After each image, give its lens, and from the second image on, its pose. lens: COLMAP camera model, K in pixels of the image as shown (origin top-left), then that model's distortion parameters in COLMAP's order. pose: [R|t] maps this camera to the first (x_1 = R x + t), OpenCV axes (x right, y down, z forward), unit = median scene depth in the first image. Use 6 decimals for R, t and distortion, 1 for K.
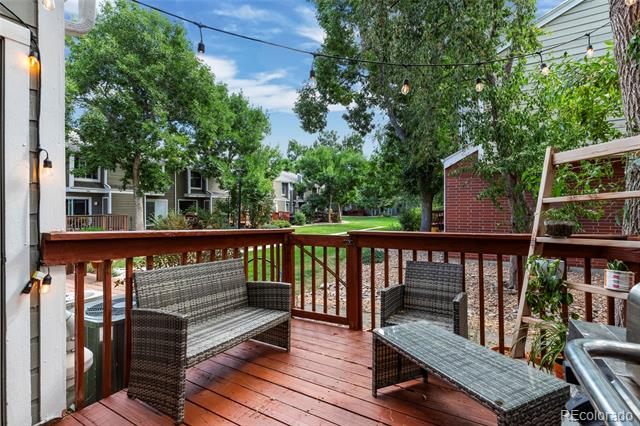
lens RADIAL K [[286.7, 0, 322.5], [0, 286.7, 207.9], [0, 0, 1]] dist [0.005006, -0.001264]
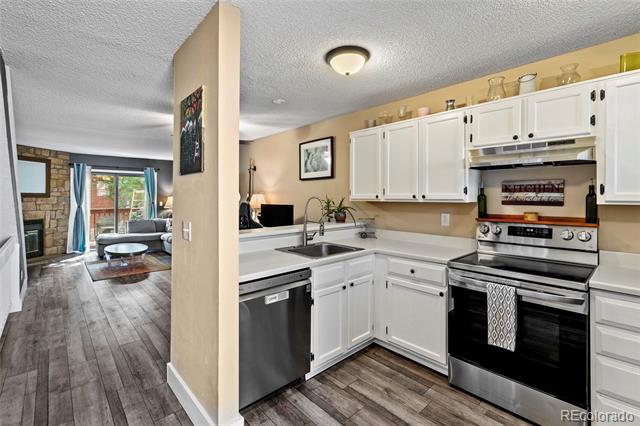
lens RADIAL K [[286.7, 0, 316.6], [0, 286.7, 198.1], [0, 0, 1]] dist [0.005006, -0.001264]
pose [[0.321398, 0.006329, 0.946923, -2.688302], [-0.011817, 0.999927, -0.002673, -0.088466], [-0.946871, -0.010330, 0.321449, -3.318001]]
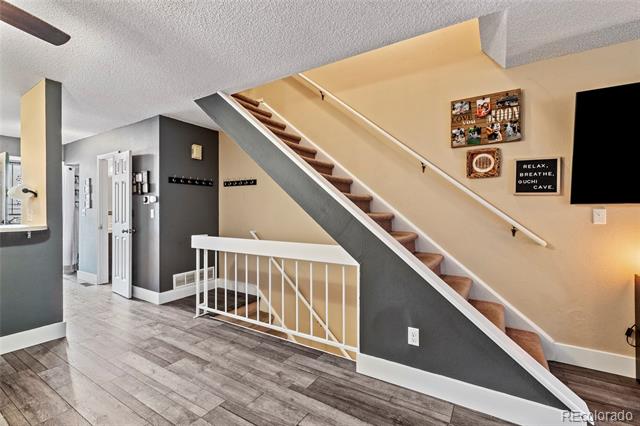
lens RADIAL K [[286.7, 0, 318.3], [0, 286.7, 208.7], [0, 0, 1]] dist [0.005006, -0.001264]
pose [[-0.060430, 0.002517, -0.998169, -0.890460], [0.006988, 0.999973, 0.002099, -0.018482], [0.998148, -0.006848, -0.060446, -1.507316]]
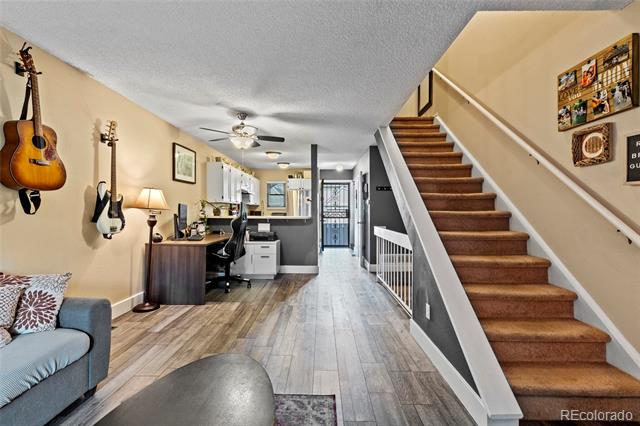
lens RADIAL K [[286.7, 0, 321.3], [0, 286.7, 211.2], [0, 0, 1]] dist [0.005006, -0.001264]
pose [[-0.879269, 0.007610, -0.476265, -0.925439], [0.009028, 0.999959, -0.000690, -0.000645], [0.476240, -0.004906, -0.879302, -0.592507]]
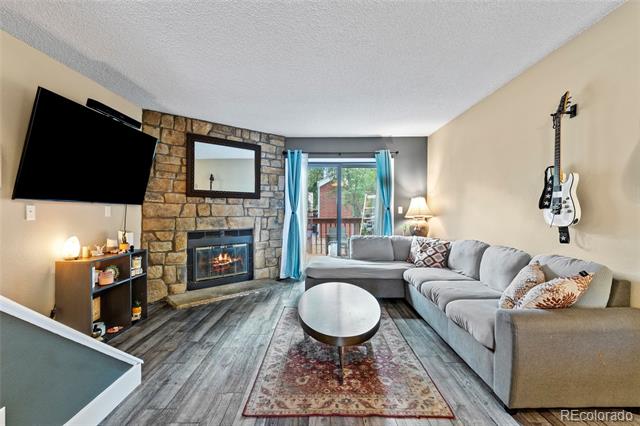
lens RADIAL K [[286.7, 0, 319.1], [0, 286.7, 211.1], [0, 0, 1]] dist [0.005006, -0.001264]
pose [[0.878902, 0.006560, 0.476957, -1.485186], [-0.011247, 0.999912, 0.006973, -0.007075], [-0.476869, -0.011492, 0.878899, -1.933593]]
